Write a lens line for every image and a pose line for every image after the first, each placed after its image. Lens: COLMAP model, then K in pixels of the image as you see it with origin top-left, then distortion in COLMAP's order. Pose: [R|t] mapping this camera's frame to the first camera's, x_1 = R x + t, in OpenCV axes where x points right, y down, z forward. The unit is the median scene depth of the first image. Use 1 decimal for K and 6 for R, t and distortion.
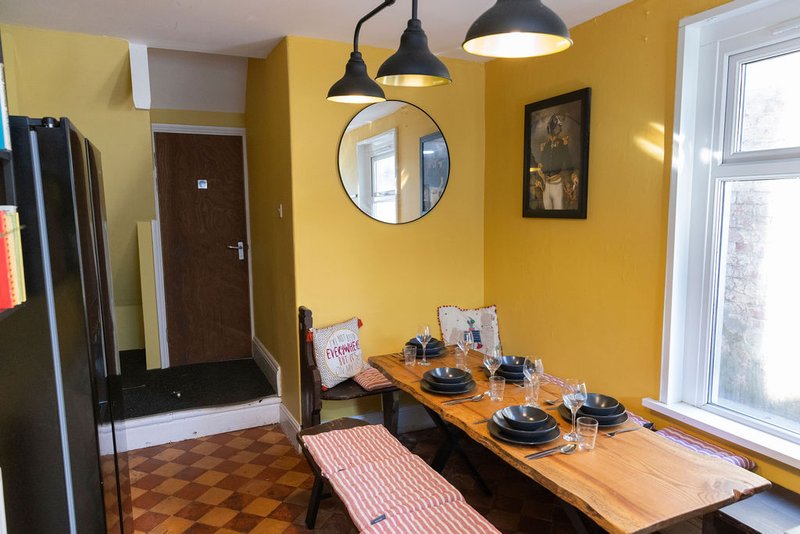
lens RADIAL K [[544.0, 0, 404.0], [0, 544.0, 269.7], [0, 0, 1]] dist [0.018147, 0.000136]
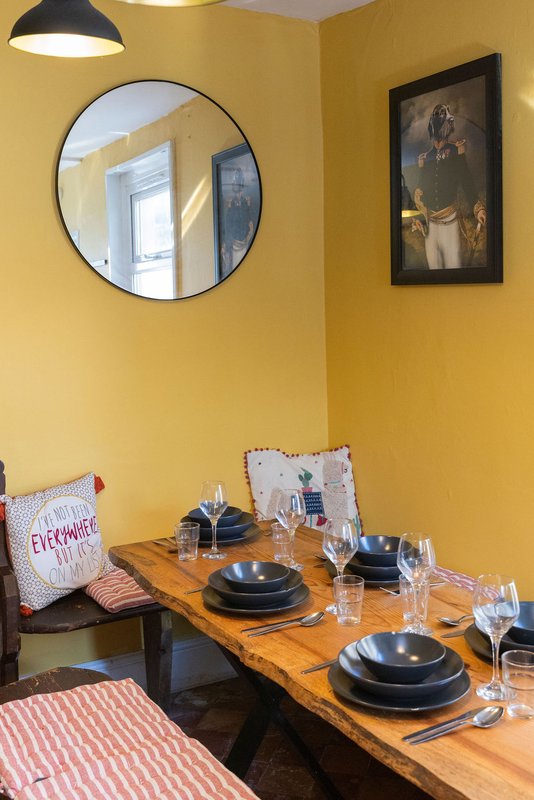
lens RADIAL K [[898.4, 0, 282.6], [0, 898.4, 323.7], [0, 0, 1]] dist [0.001822, 0.001968]
pose [[0.996317, -0.011470, 0.084975, 0.028976], [0.018712, 0.996212, -0.084924, 0.021591], [-0.083679, 0.086201, 0.992757, 0.101267]]
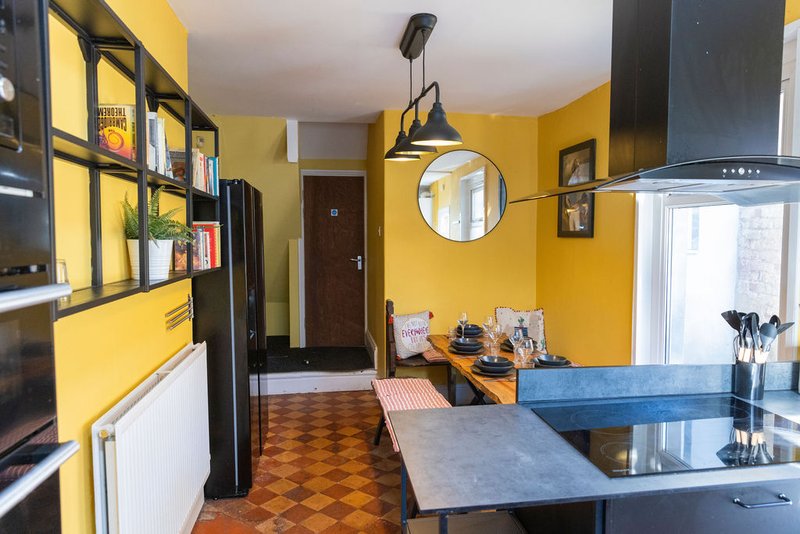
lens RADIAL K [[573.6, 0, 400.4], [0, 573.6, 268.5], [0, 0, 1]] dist [-0.004851, 0.000020]
pose [[0.956618, 0.026024, -0.290182, 0.279335], [-0.043420, 0.997614, -0.053672, 0.070033], [0.288093, 0.063943, 0.955465, -0.413654]]
